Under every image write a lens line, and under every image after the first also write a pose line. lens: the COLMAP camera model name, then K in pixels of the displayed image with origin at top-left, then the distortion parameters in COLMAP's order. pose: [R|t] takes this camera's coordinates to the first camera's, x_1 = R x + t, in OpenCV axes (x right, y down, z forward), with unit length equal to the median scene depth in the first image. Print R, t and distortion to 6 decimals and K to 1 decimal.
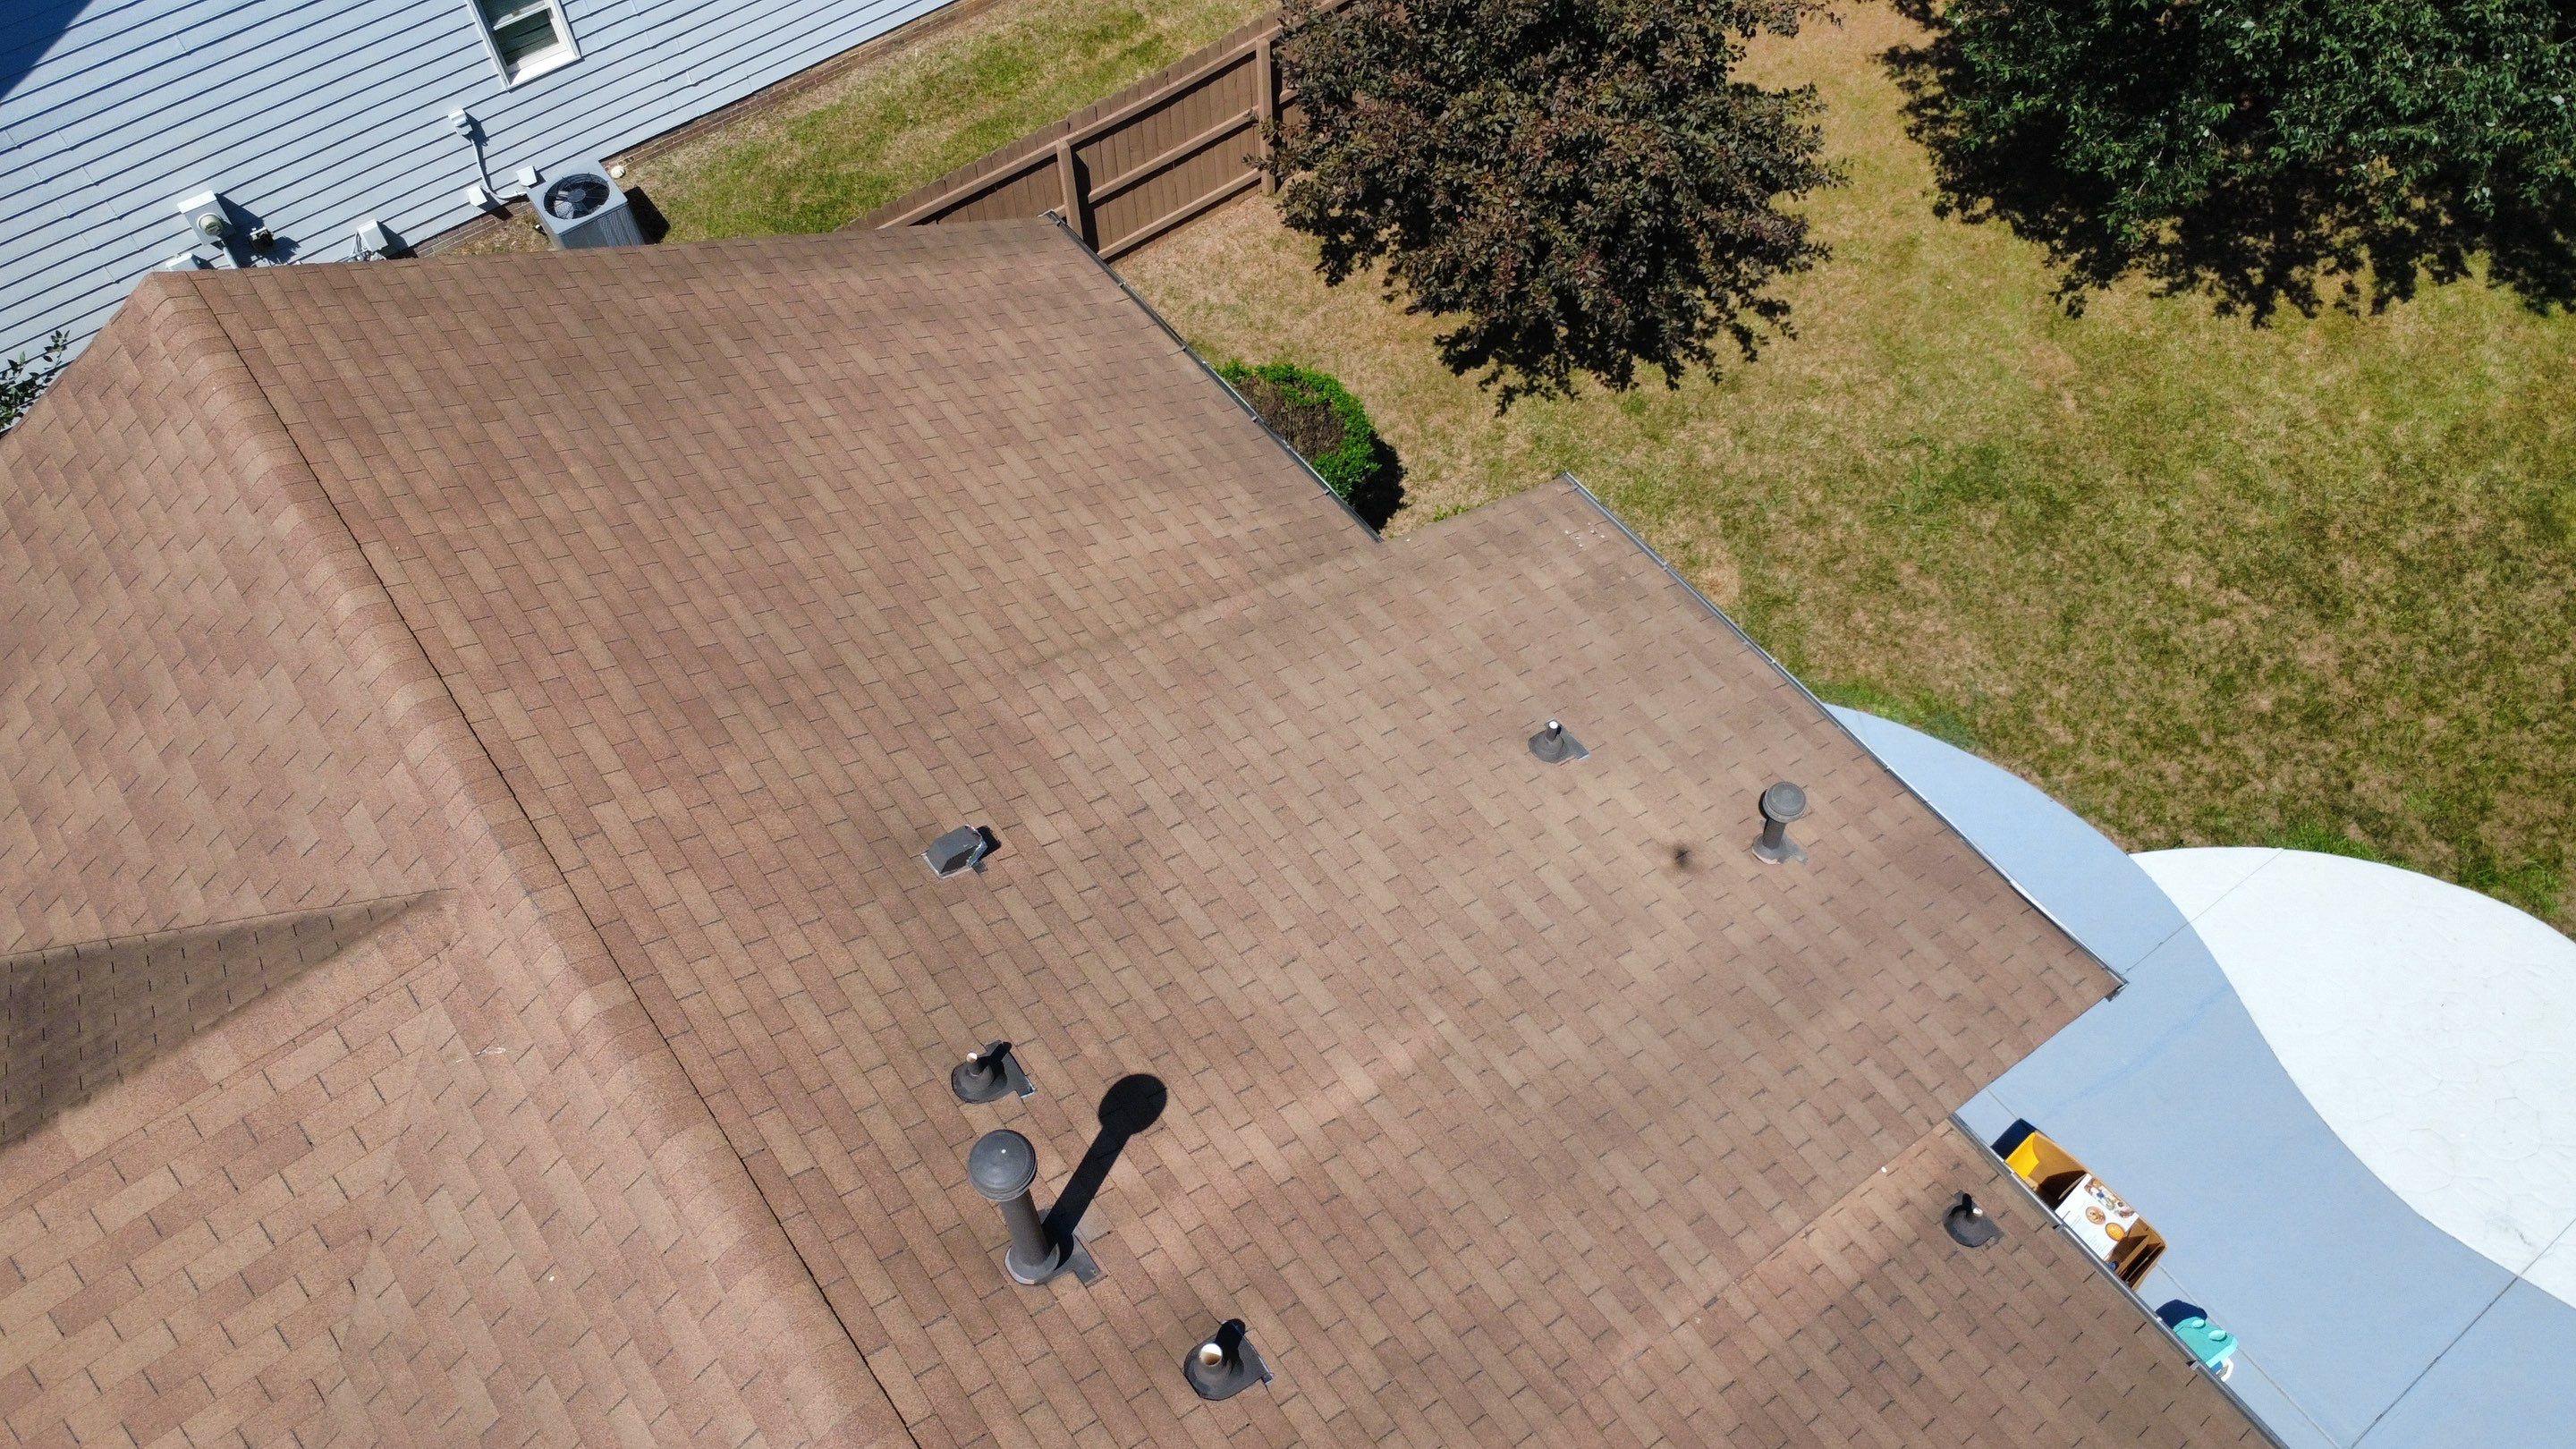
lens RADIAL K [[1945.2, 0, 1274.8], [0, 1945.2, 719.9], [0, 0, 1]] dist [0.001069, -0.002368]
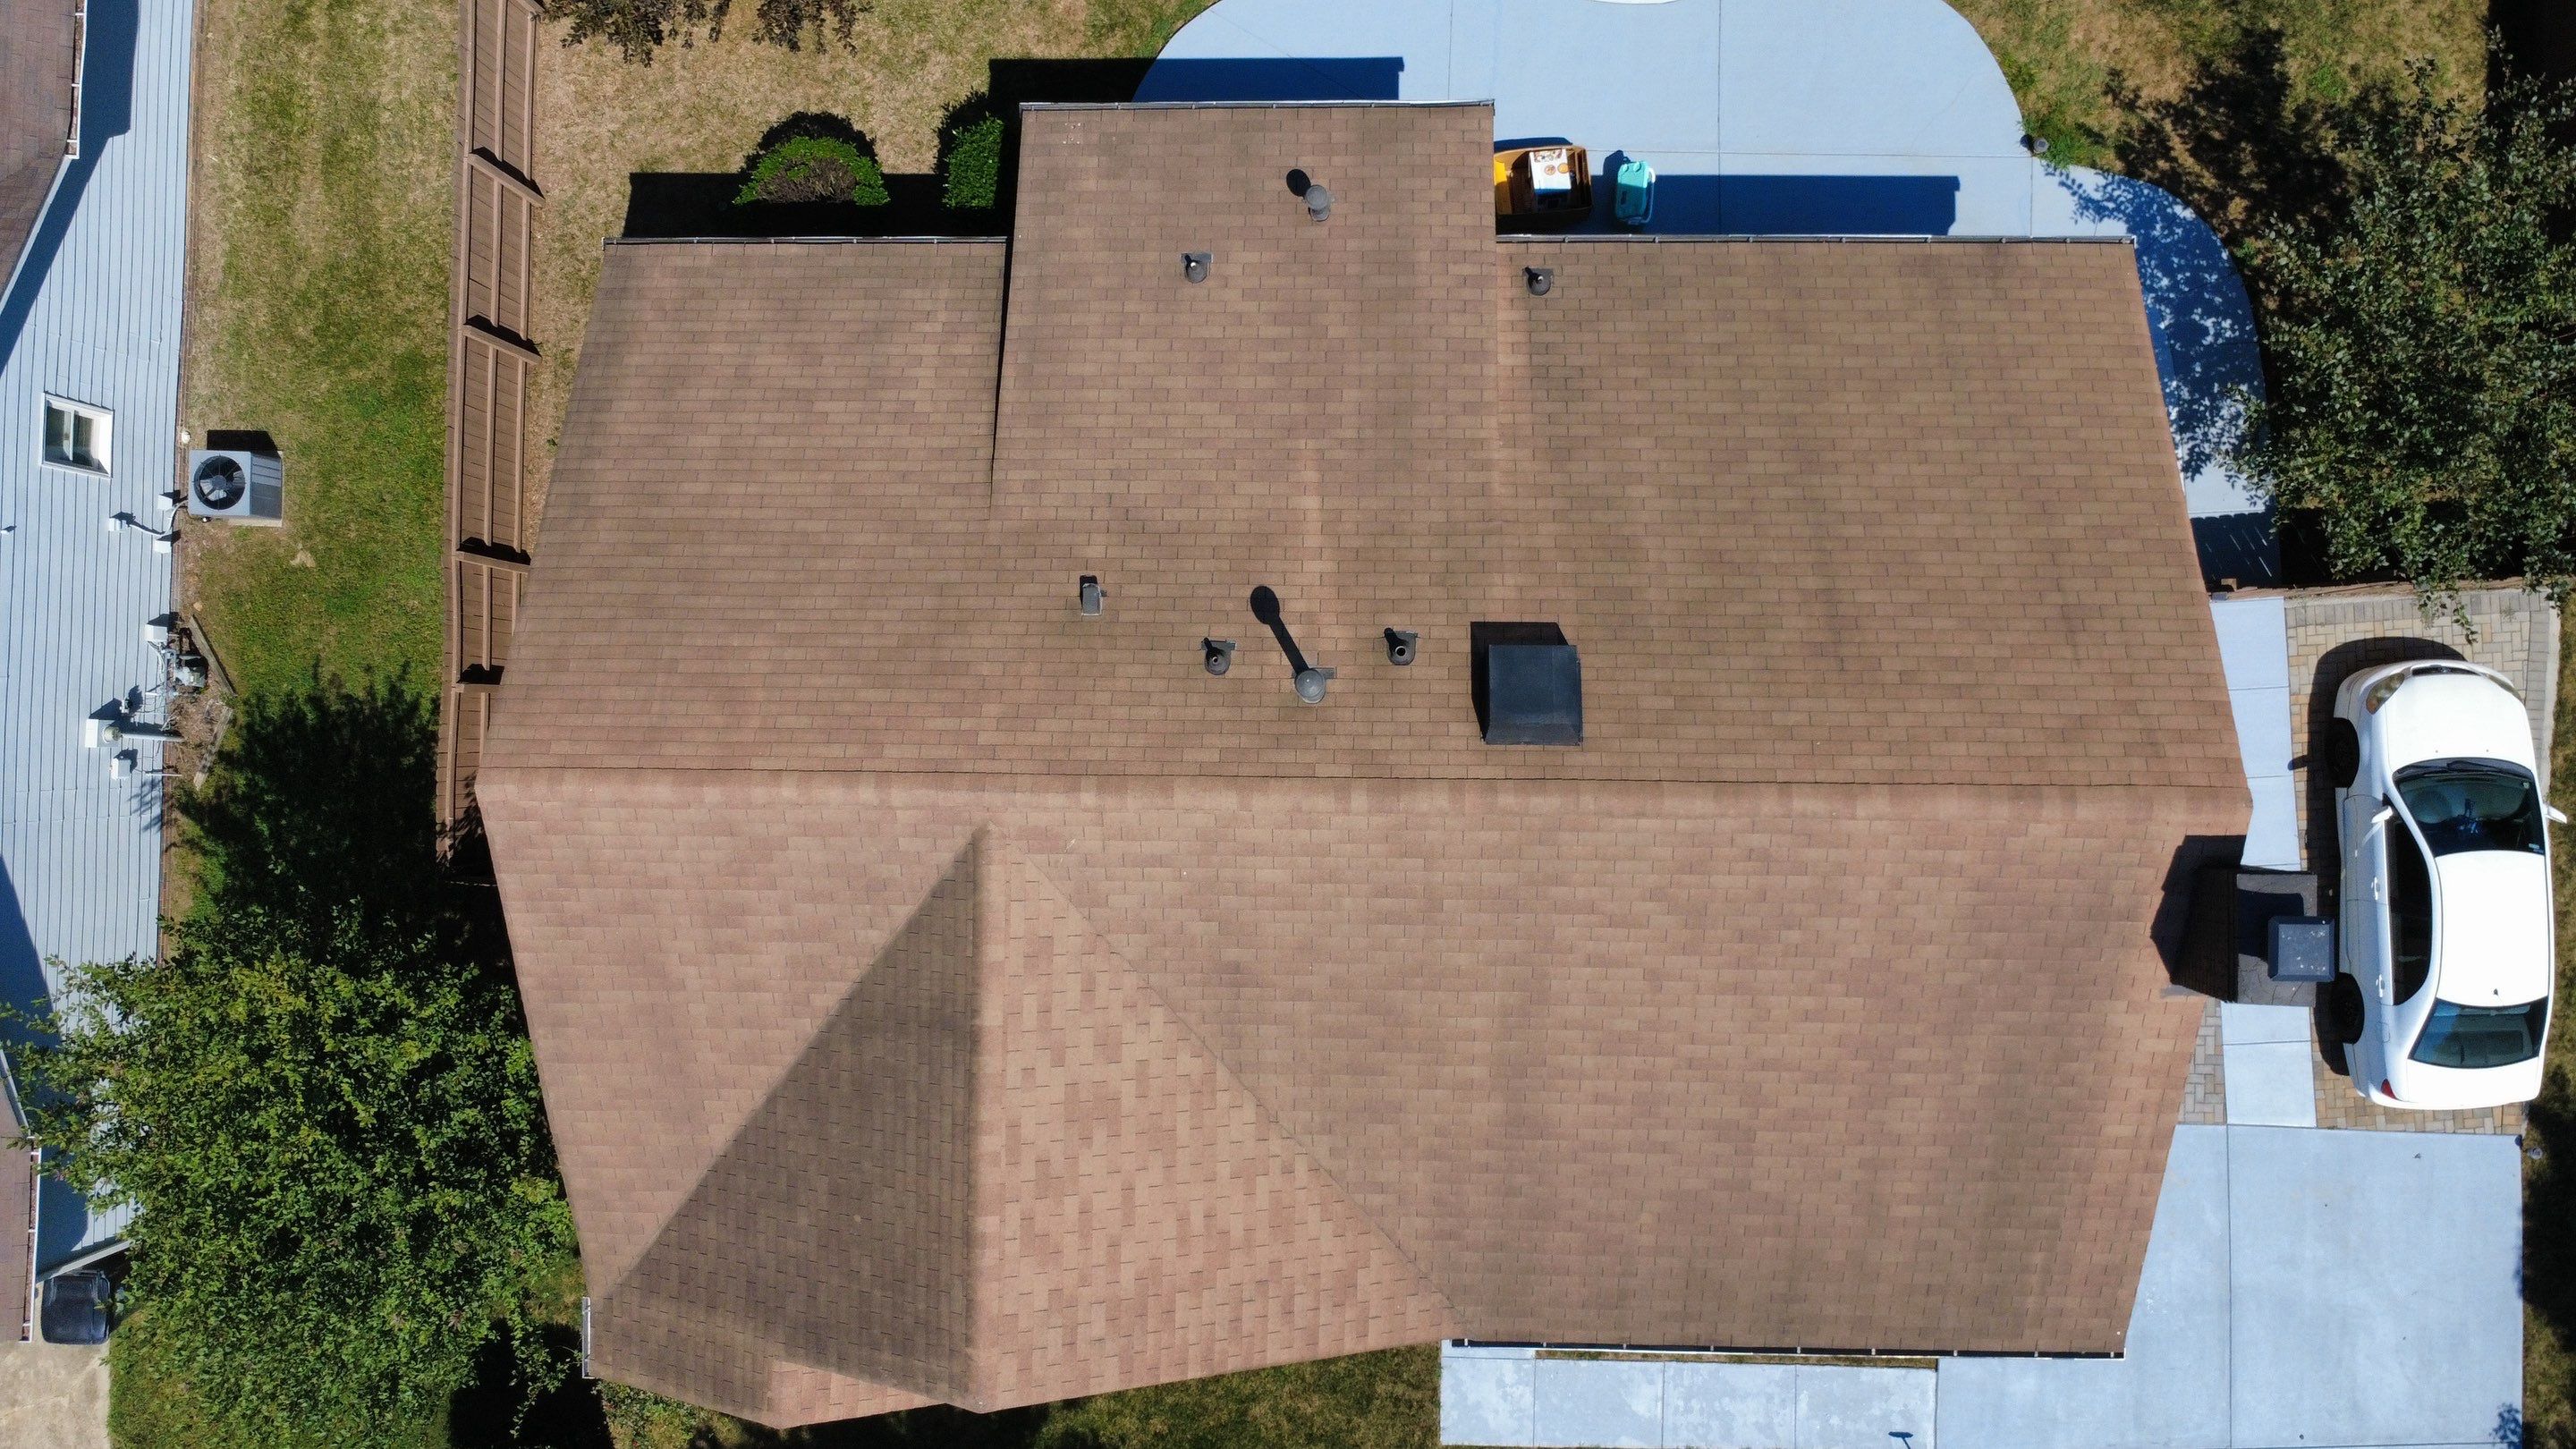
lens RADIAL K [[1945.2, 0, 1274.8], [0, 1945.2, 719.9], [0, 0, 1]] dist [0.001069, -0.002368]
pose [[0.607987, -0.793946, -0.001093, -0.147523], [0.689195, 0.527086, 0.497184, -0.681125], [-0.394161, -0.303035, 0.867645, -0.725025]]
